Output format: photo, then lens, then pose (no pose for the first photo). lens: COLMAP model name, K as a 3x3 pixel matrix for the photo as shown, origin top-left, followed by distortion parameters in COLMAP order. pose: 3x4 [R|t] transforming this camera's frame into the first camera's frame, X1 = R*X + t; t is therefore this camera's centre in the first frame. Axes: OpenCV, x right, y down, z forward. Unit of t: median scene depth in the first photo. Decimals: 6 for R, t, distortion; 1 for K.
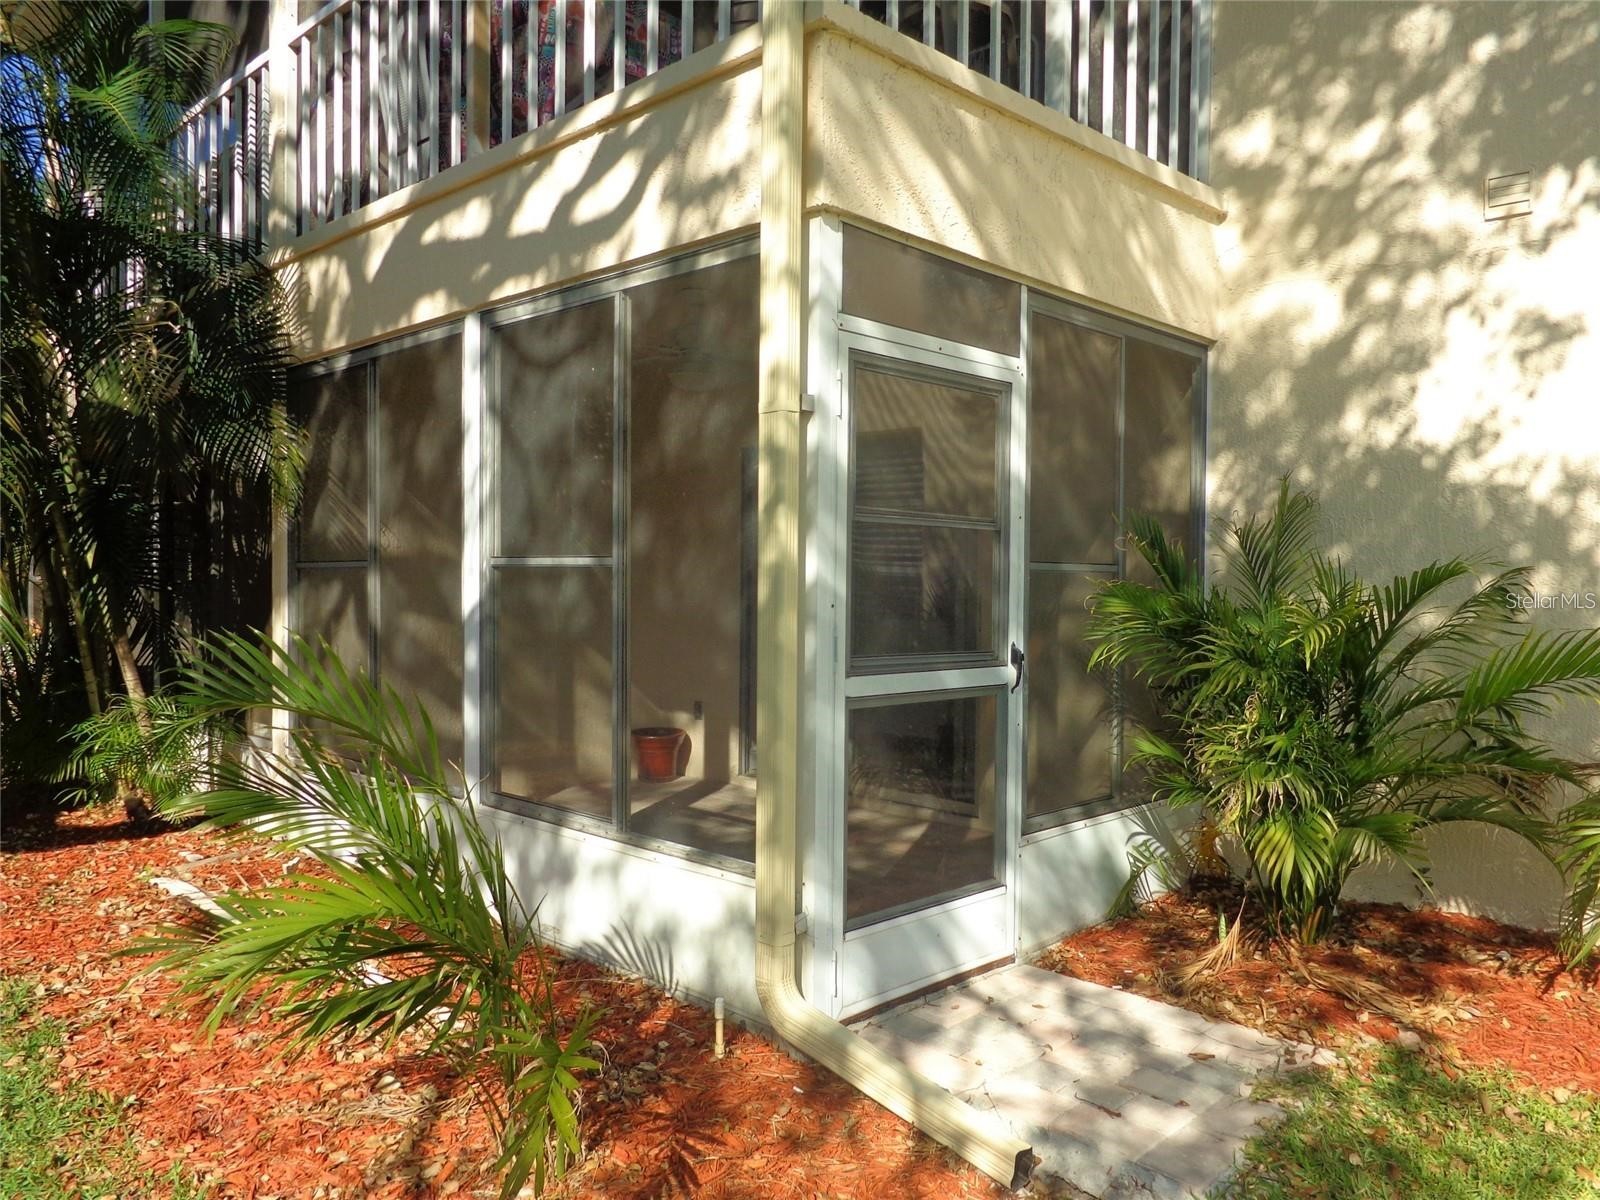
lens RADIAL K [[1189.0, 0, 800.0], [0, 1189.0, 600.0], [0, 0, 1]] dist [-0.000095, 0.004140]
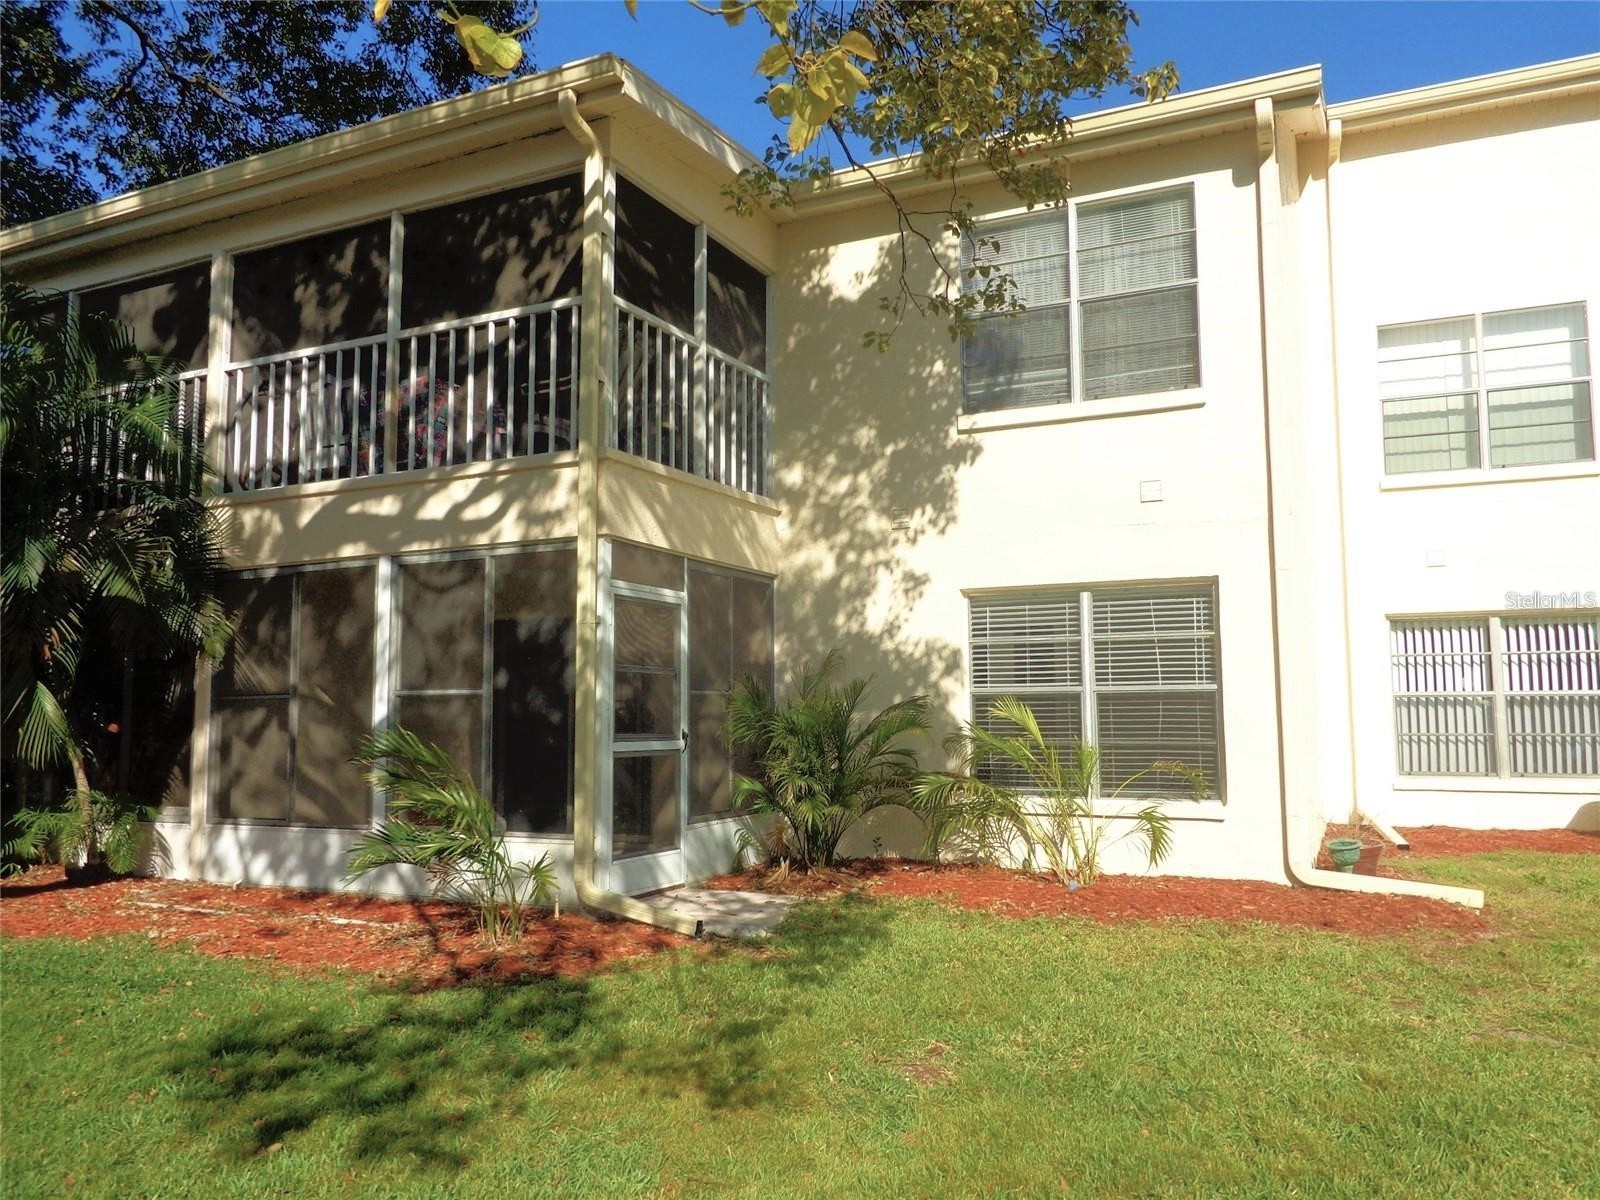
lens RADIAL K [[1189.0, 0, 800.0], [0, 1189.0, 600.0], [0, 0, 1]] dist [-0.000095, 0.004140]
pose [[0.948875, 0.012645, 0.315397, -0.261600], [0.022709, 0.993873, -0.108167, 0.038744], [-0.314833, 0.109800, 0.942775, -0.960725]]
